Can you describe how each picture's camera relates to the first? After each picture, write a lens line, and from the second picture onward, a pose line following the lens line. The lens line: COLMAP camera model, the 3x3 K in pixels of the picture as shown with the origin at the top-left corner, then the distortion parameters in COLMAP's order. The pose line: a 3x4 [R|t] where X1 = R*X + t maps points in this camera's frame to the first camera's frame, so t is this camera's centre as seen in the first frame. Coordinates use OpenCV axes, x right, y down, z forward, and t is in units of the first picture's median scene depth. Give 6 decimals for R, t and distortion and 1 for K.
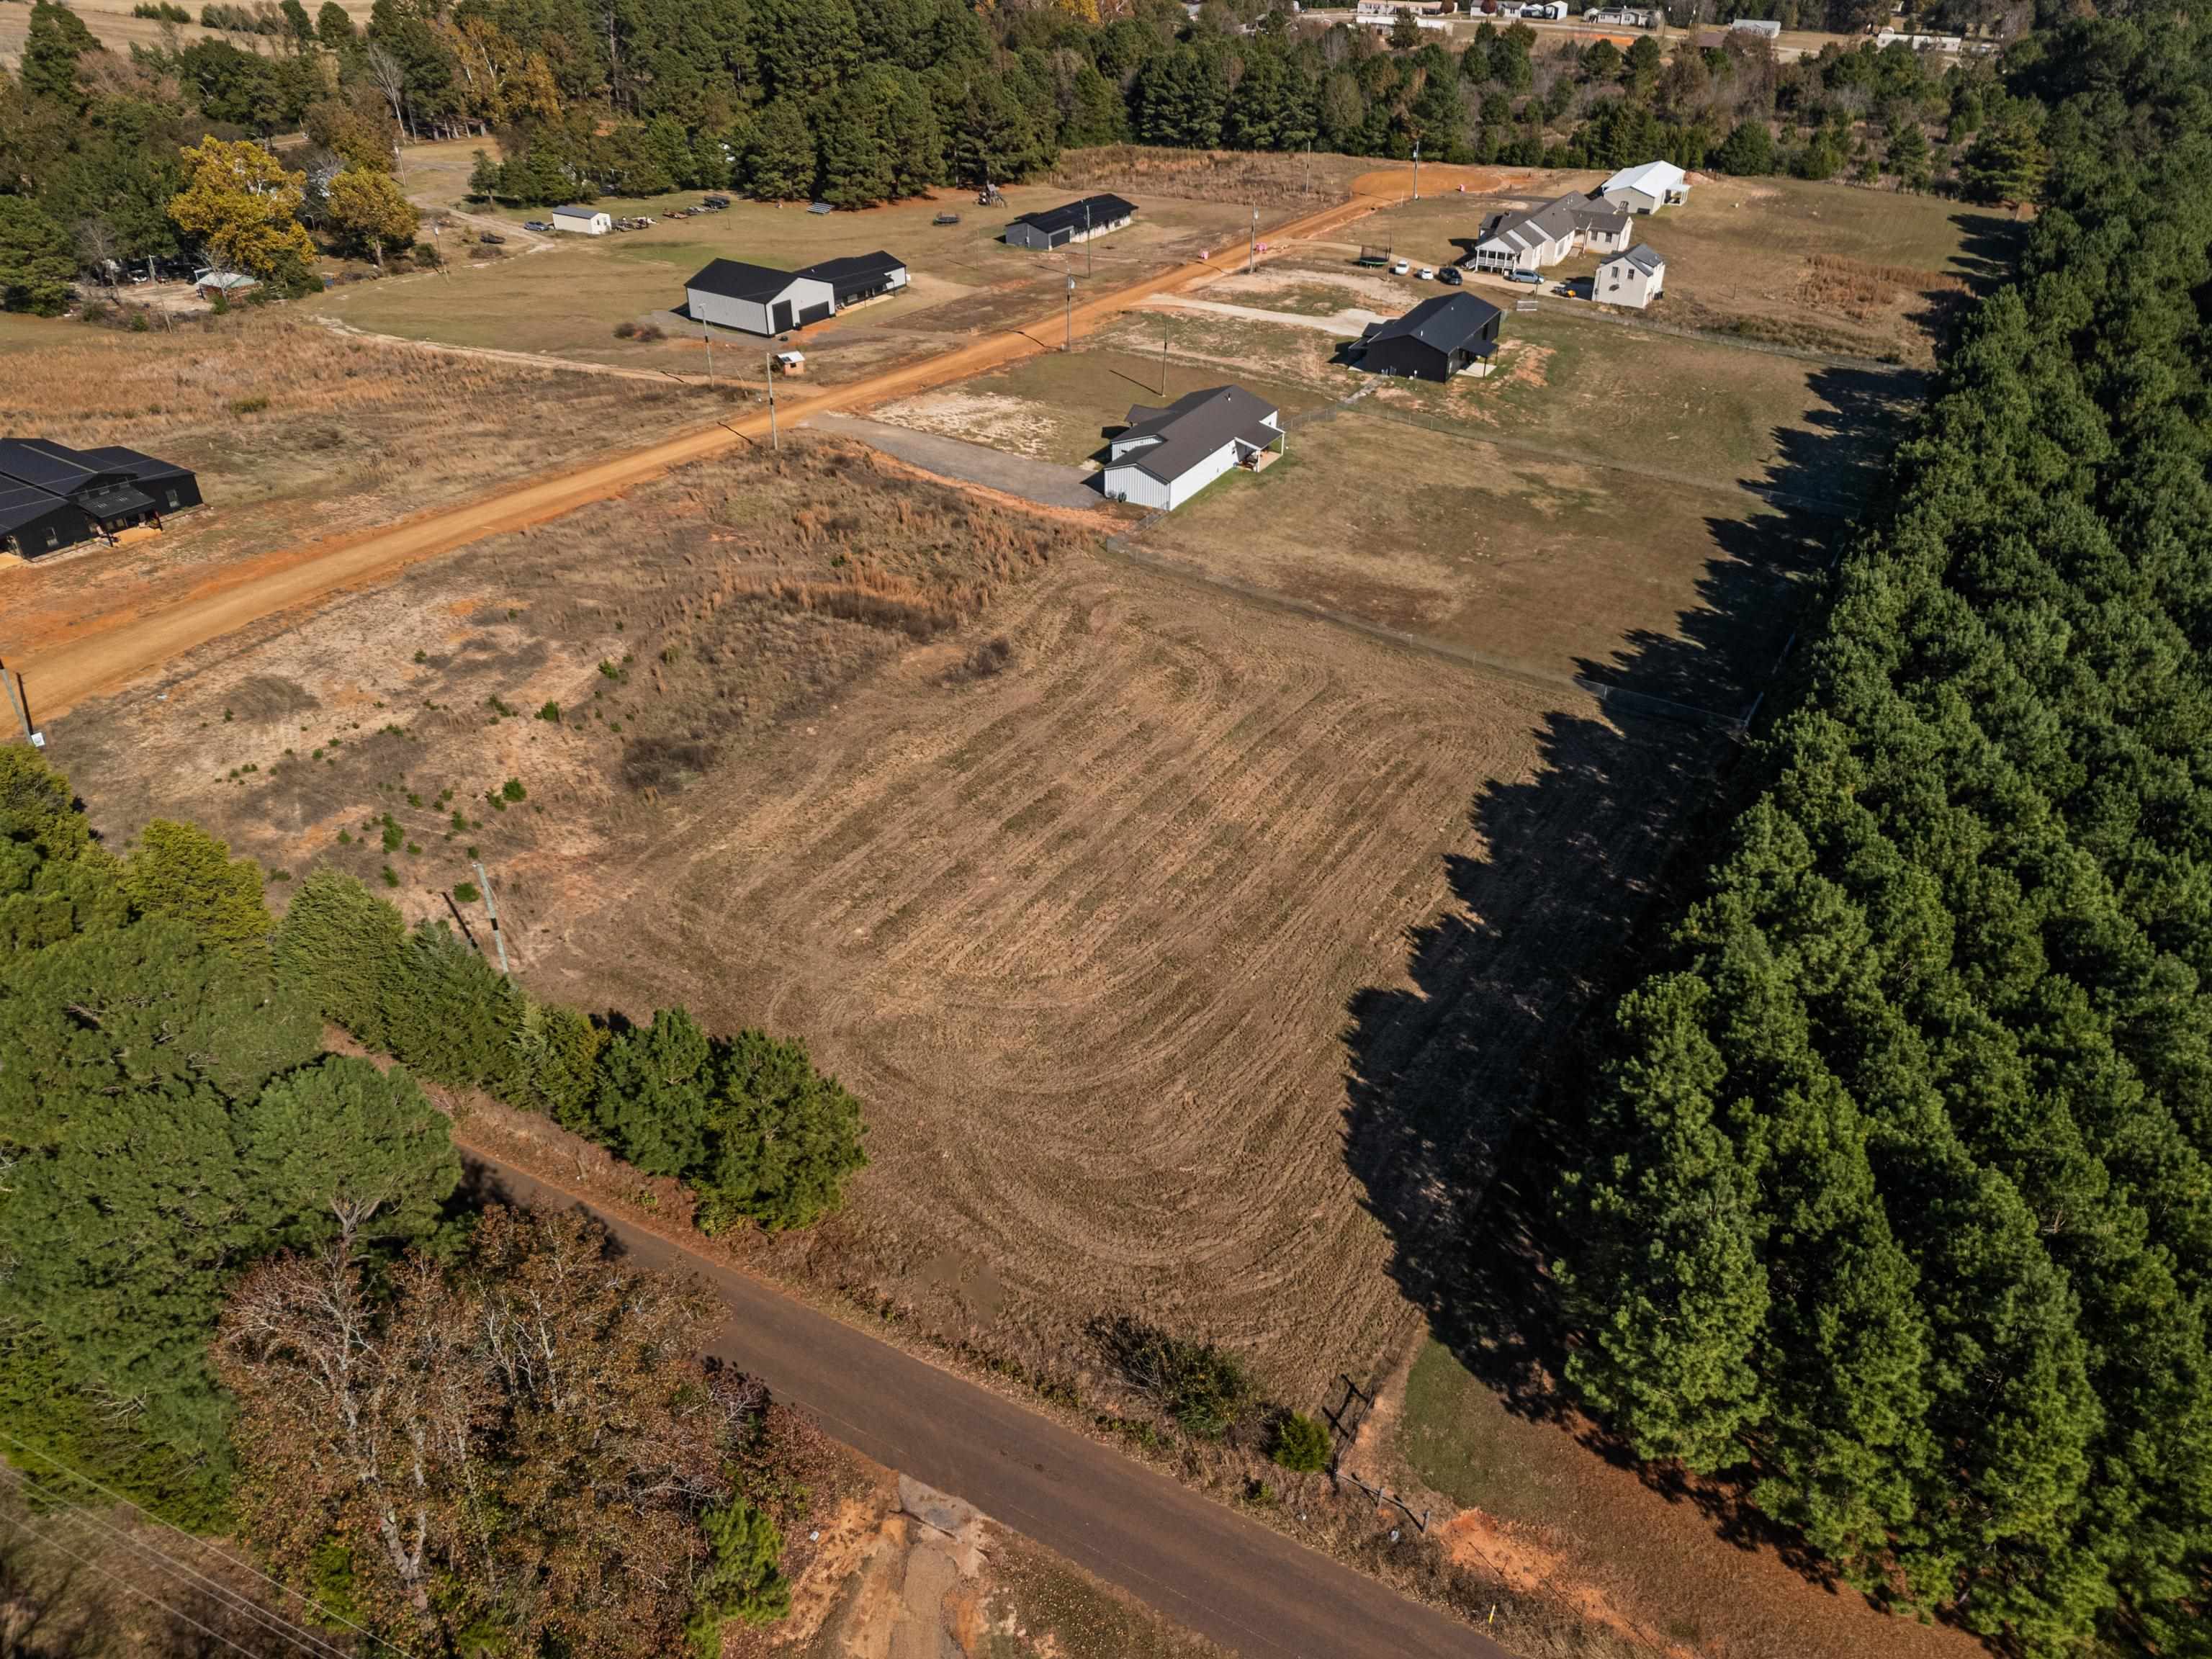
lens RADIAL K [[1626.9, 0, 1101.5], [0, 1626.9, 829.9], [0, 0, 1]] dist [0.070721, -0.058506]
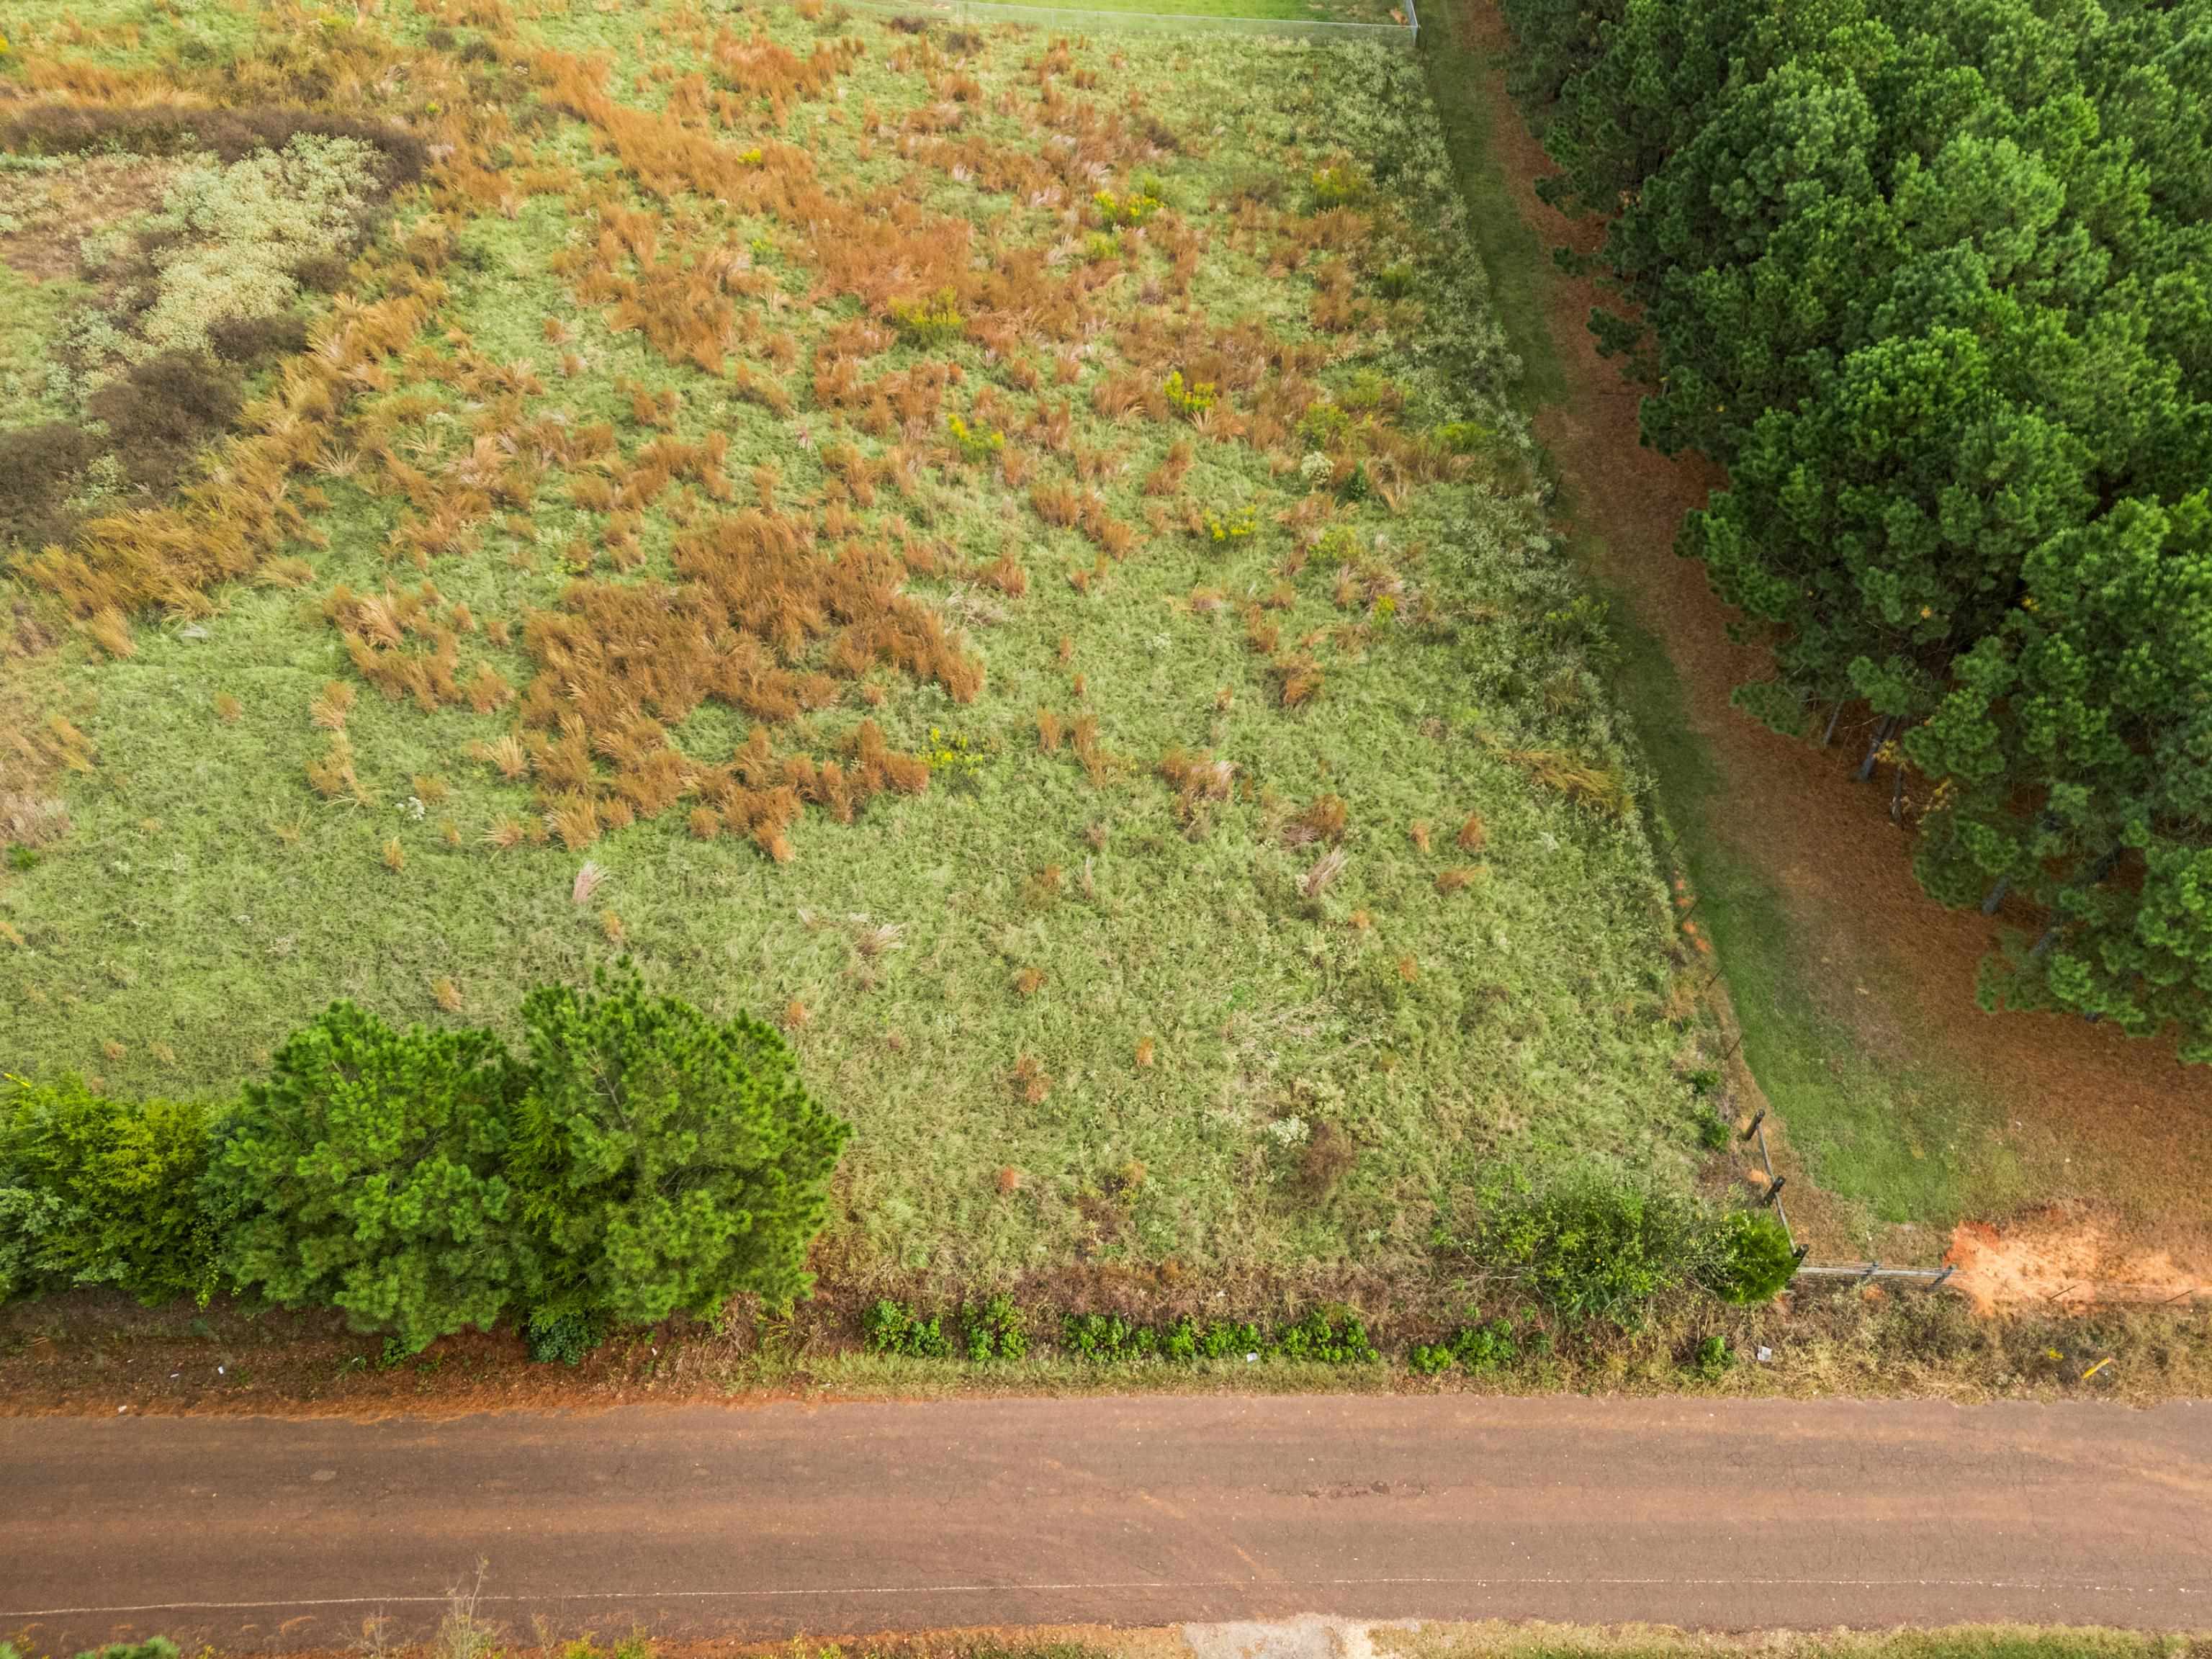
lens RADIAL K [[1626.9, 0, 1107.1], [0, 1626.9, 845.3], [0, 0, 1]] dist [0.070721, -0.058506]
pose [[0.874620, -0.364864, 0.319239, -0.097171], [0.255244, 0.906383, 0.336631, -0.014086], [-0.412177, -0.212941, 0.885870, 0.252558]]
